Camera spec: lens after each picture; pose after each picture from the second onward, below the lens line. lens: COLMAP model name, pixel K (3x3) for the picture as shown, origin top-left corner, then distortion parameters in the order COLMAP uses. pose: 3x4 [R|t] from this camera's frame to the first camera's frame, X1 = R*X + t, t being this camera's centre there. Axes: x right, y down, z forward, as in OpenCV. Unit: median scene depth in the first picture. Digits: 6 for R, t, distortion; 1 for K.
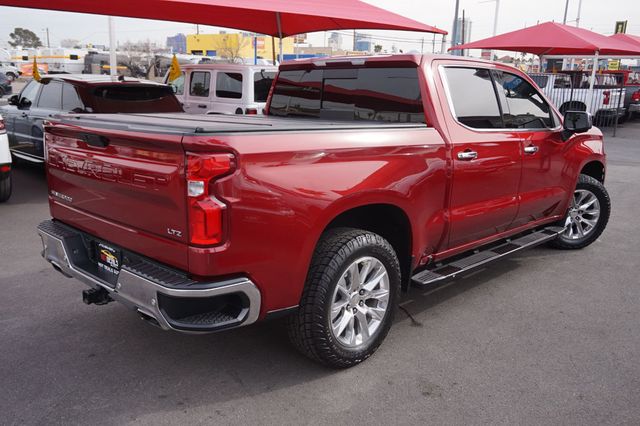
lens RADIAL K [[560.6, 0, 320.0], [0, 560.6, 213.0], [0, 0, 1]] dist [-0.001106, 0.000810]
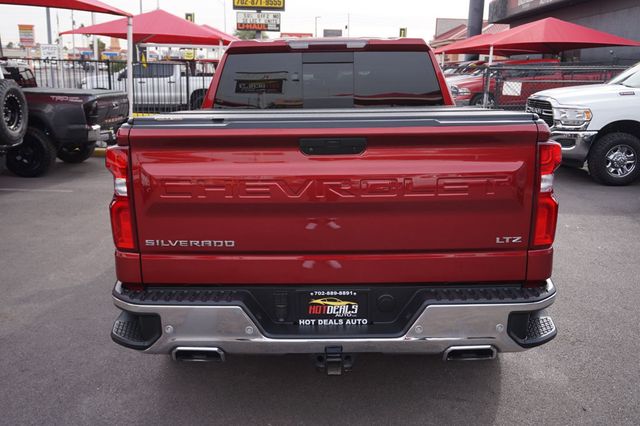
lens RADIAL K [[593.0, 0, 320.0], [0, 593.0, 213.0], [0, 0, 1]] dist [-0.005034, -0.002987]
pose [[0.722442, -0.165443, 0.671347, -0.474058], [0.162972, 0.984339, 0.067200, -0.050127], [-0.671951, 0.060862, 0.738091, 0.234436]]
